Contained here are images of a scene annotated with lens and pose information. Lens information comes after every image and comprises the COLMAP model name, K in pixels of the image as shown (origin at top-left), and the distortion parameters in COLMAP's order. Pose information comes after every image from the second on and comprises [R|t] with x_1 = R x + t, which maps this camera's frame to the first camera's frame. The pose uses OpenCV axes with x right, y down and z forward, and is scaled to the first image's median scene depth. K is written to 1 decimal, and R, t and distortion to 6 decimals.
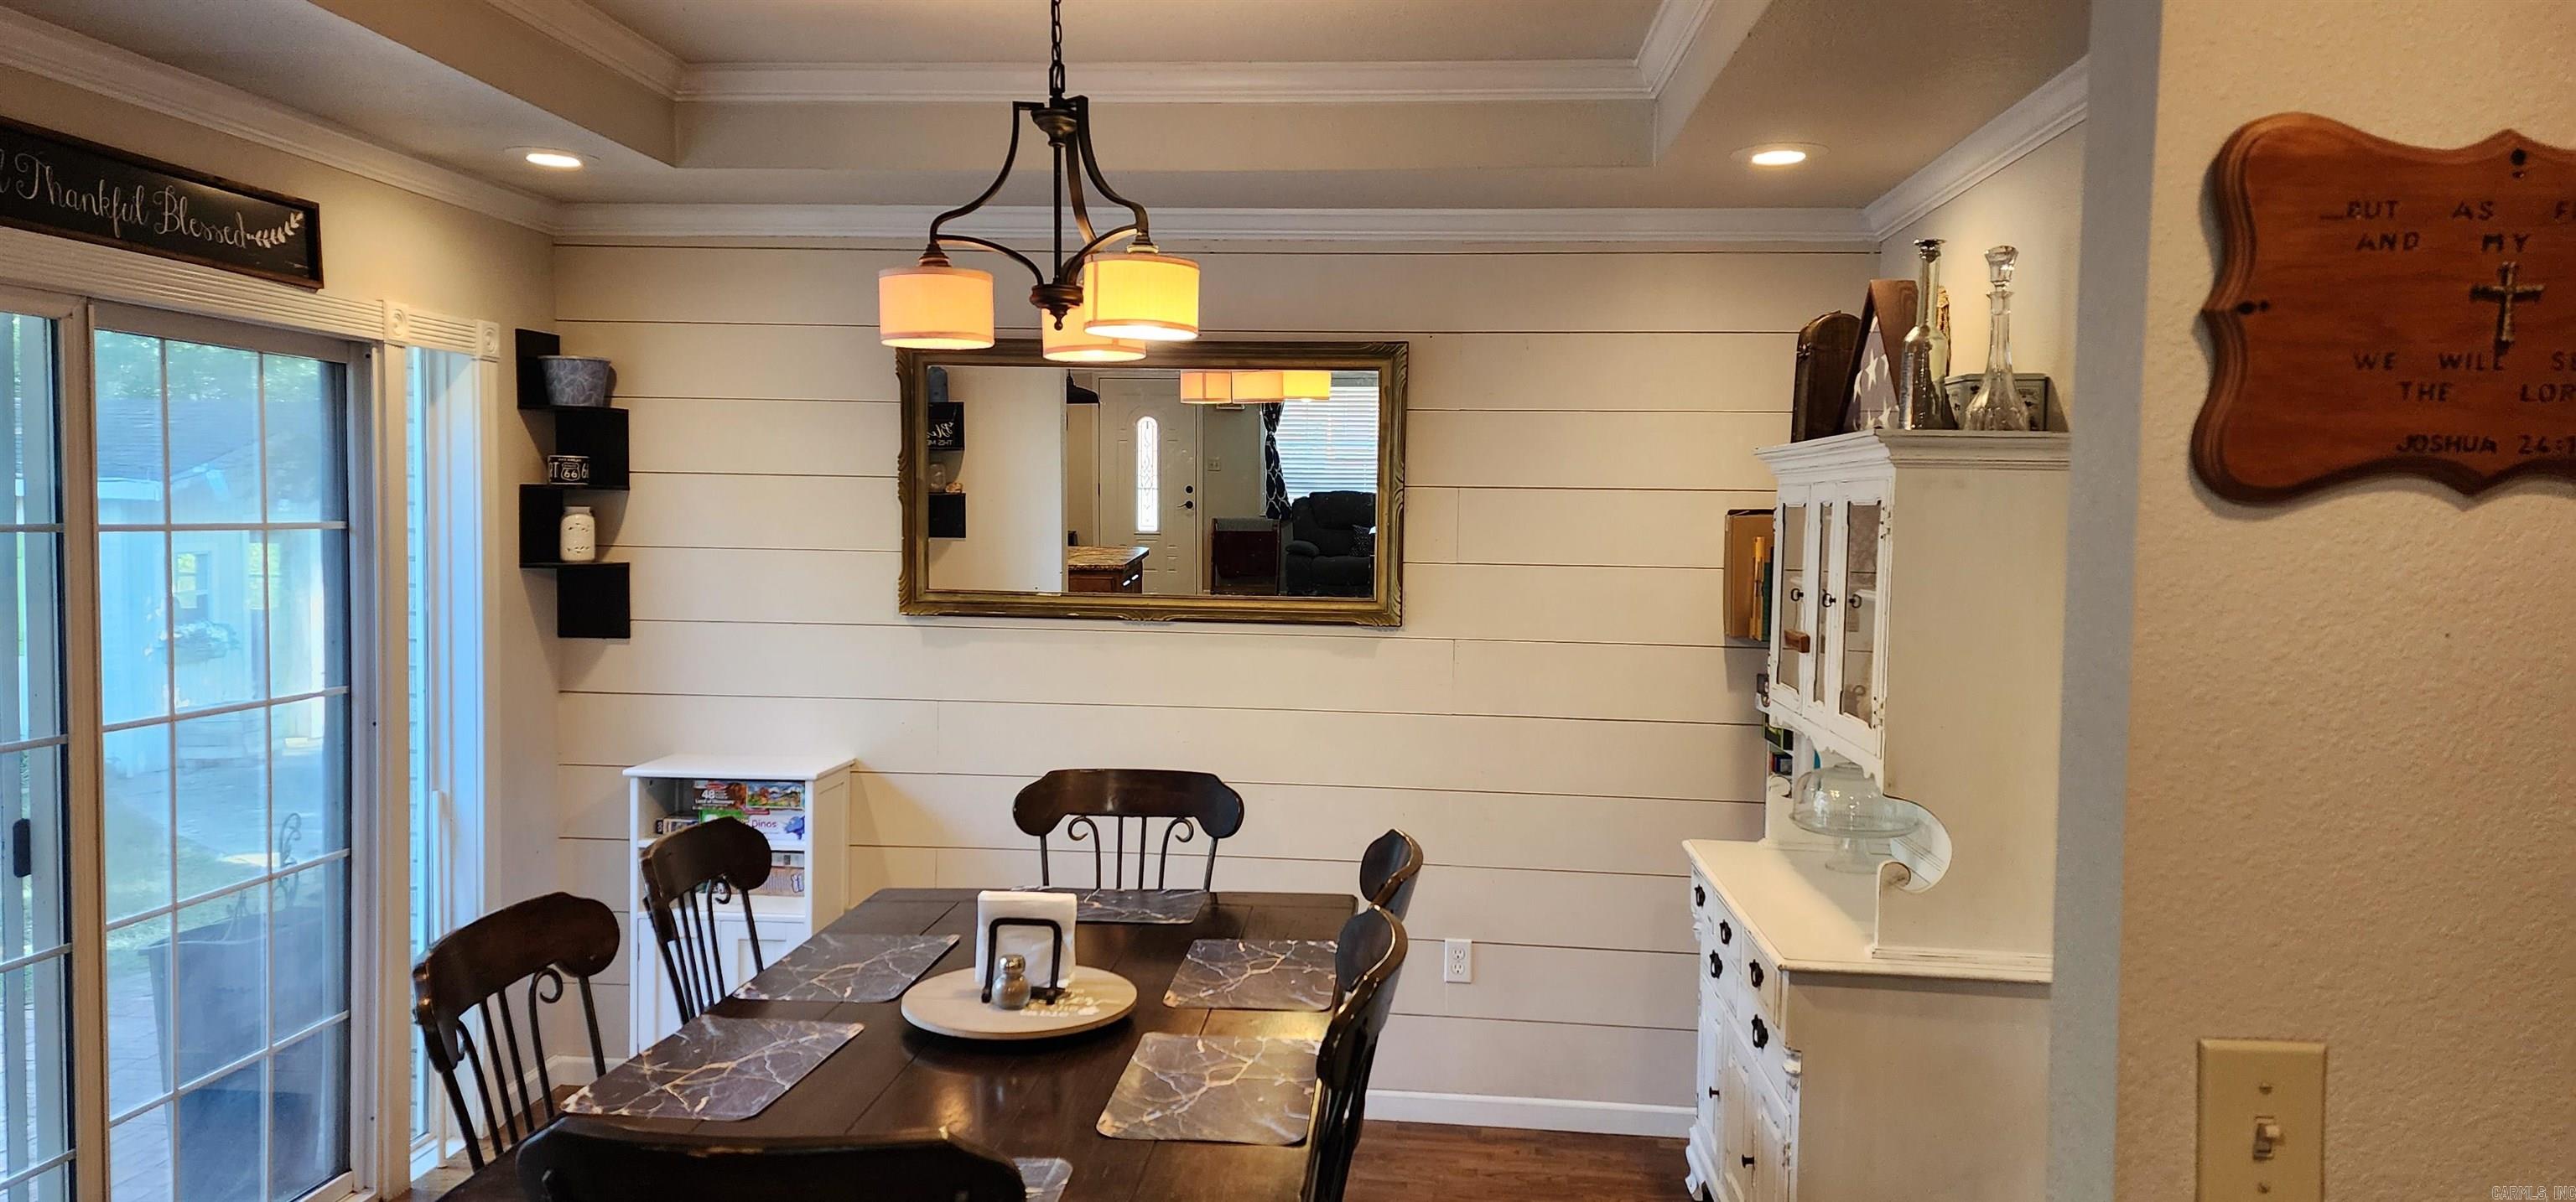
lens RADIAL K [[1701.4, 0, 1286.8], [0, 1701.4, 584.5], [0, 0, 1]] dist [0.057059, -0.002677]
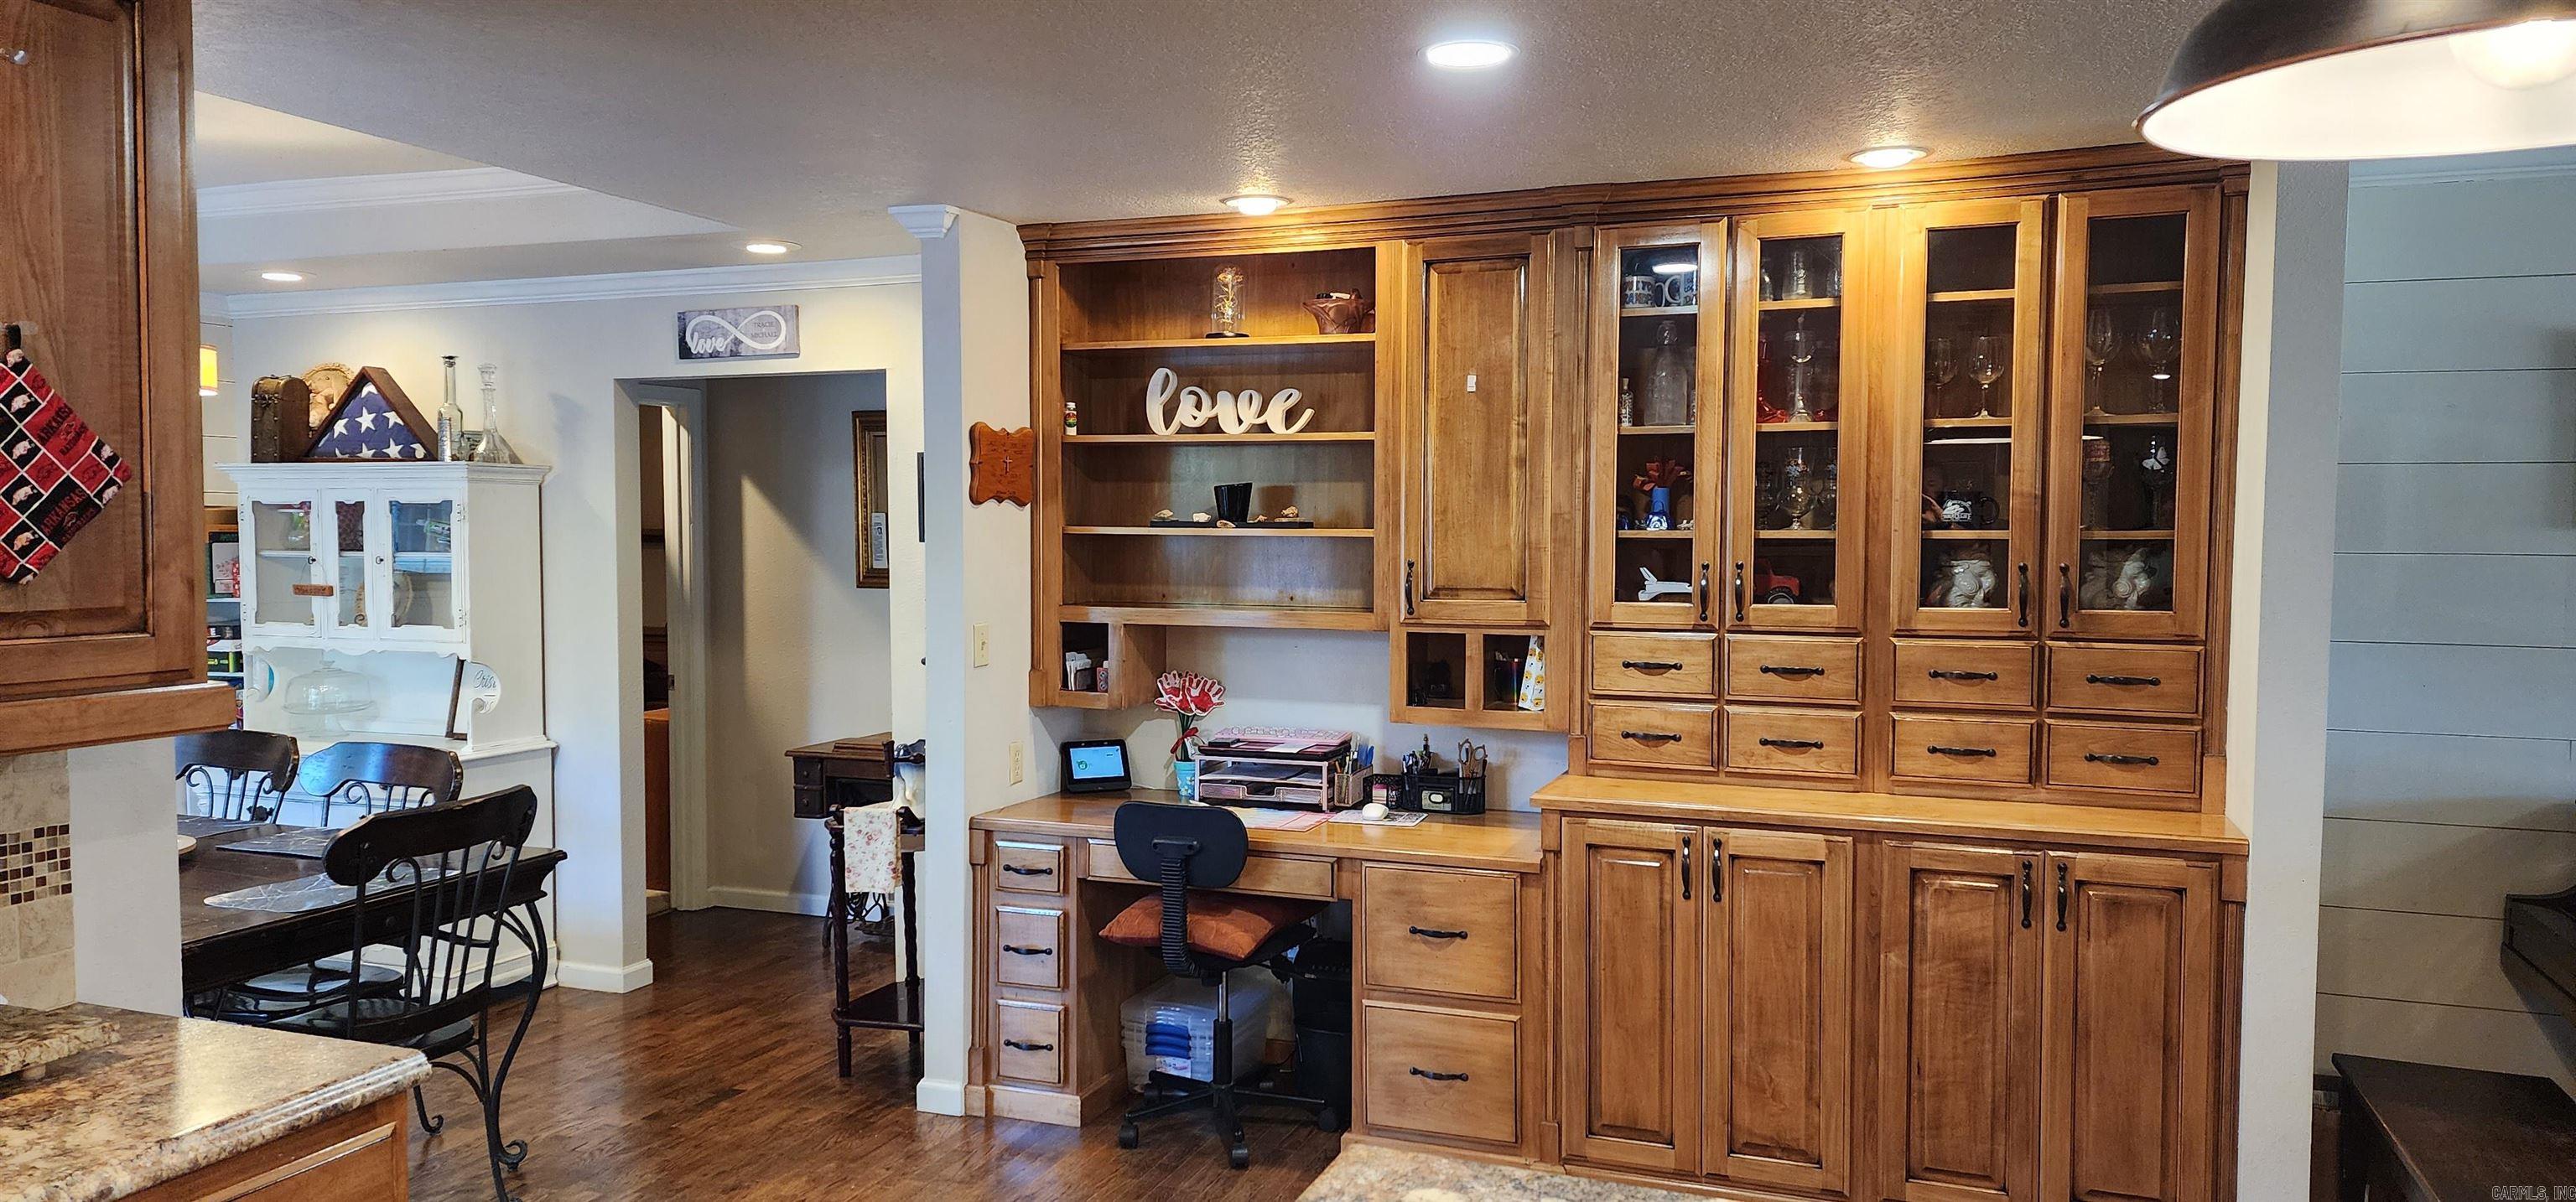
lens RADIAL K [[1701.4, 0, 1286.8], [0, 1701.4, 584.5], [0, 0, 1]] dist [0.057059, -0.002677]
pose [[0.271897, -0.048597, 0.961099, -0.839667], [0.046129, 0.998234, 0.037425, 0.008252], [-0.961220, 0.034159, 0.273658, -0.241356]]
